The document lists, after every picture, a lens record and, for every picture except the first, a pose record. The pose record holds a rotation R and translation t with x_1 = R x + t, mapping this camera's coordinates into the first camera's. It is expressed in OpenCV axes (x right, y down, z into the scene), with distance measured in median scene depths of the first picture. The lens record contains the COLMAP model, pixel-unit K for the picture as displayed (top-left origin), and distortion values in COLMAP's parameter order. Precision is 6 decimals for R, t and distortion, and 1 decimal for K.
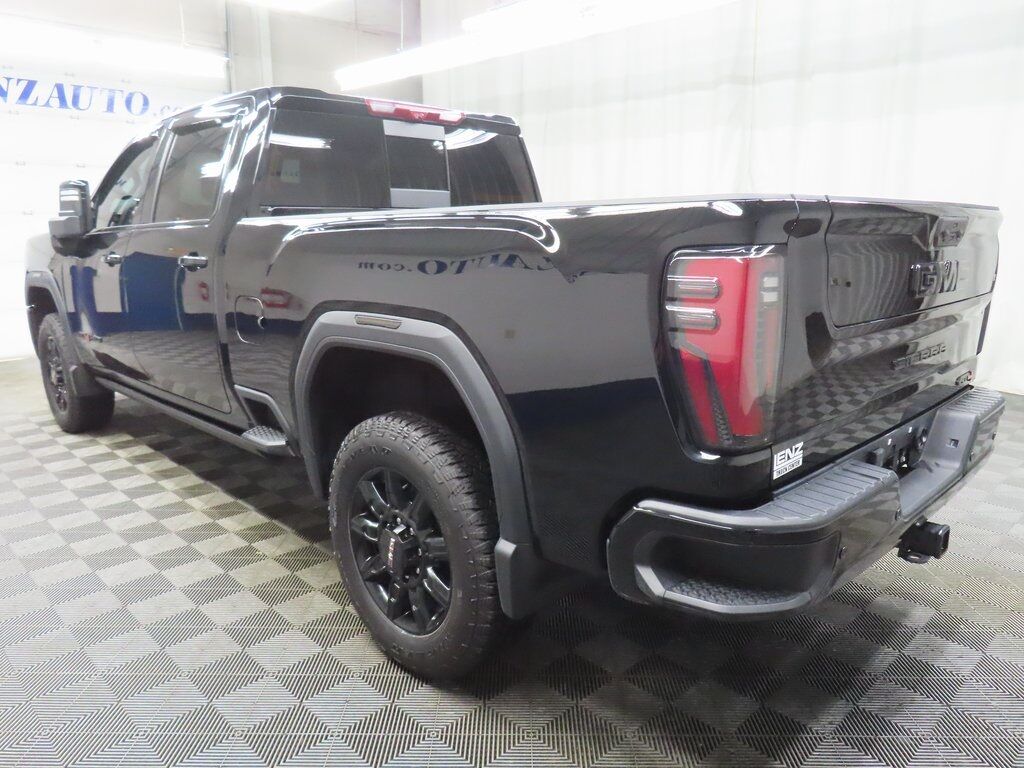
lens RADIAL K [[723.9, 0, 512.0], [0, 723.9, 384.0], [0, 0, 1]] dist [-0.005503, 0.002650]
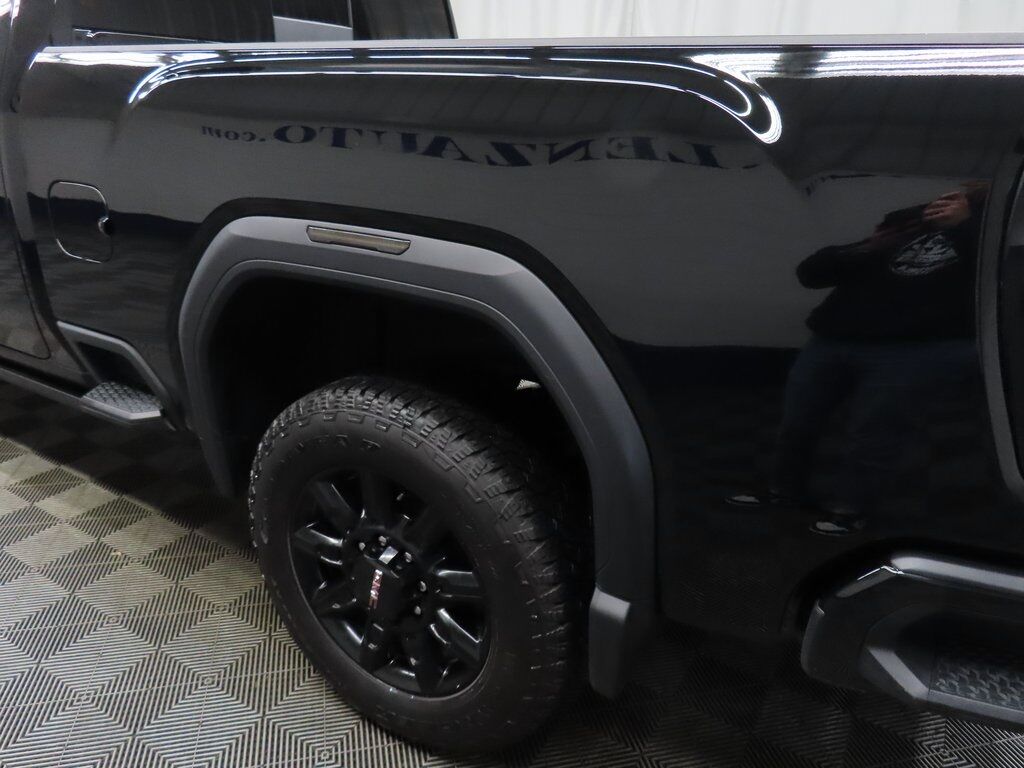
lens RADIAL K [[723.9, 0, 512.0], [0, 723.9, 384.0], [0, 0, 1]] dist [-0.005503, 0.002650]
pose [[0.968042, -0.049032, 0.245947, -0.197021], [0.007722, 0.986064, 0.166186, -0.062267], [-0.250668, -0.158976, 0.954930, 0.356184]]
